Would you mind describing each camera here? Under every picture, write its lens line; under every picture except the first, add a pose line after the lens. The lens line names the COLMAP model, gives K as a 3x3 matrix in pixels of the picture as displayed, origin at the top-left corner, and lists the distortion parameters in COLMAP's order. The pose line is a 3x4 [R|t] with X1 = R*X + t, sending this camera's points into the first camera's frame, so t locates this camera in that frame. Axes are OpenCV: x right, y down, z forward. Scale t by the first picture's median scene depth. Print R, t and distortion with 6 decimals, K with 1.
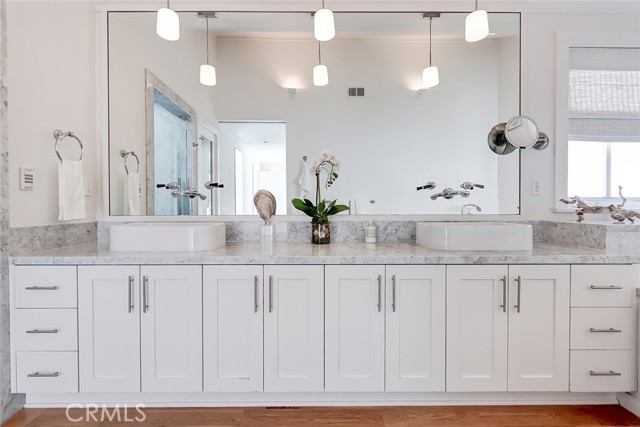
lens RADIAL K [[297.5, 0, 317.1], [0, 297.5, 212.3], [0, 0, 1]] dist [0.001080, -0.000427]
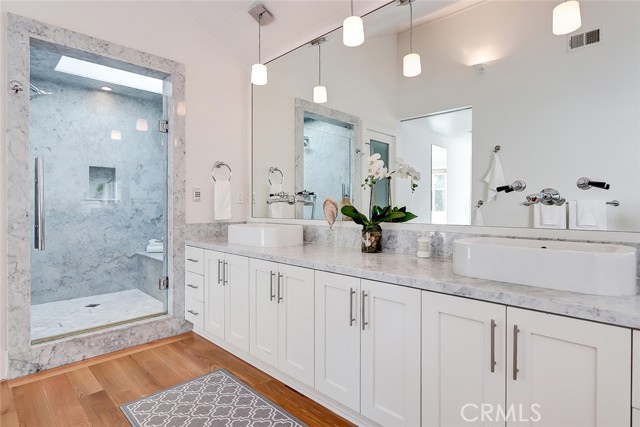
lens RADIAL K [[342.7, 0, 320.0], [0, 342.7, 213.5], [0, 0, 1]] dist [-0.000708, 0.000256]
pose [[0.706052, 0.017393, -0.707947, 0.667357], [-0.017874, 0.999818, 0.006738, -0.023735], [0.707935, 0.007897, 0.706234, 0.107121]]
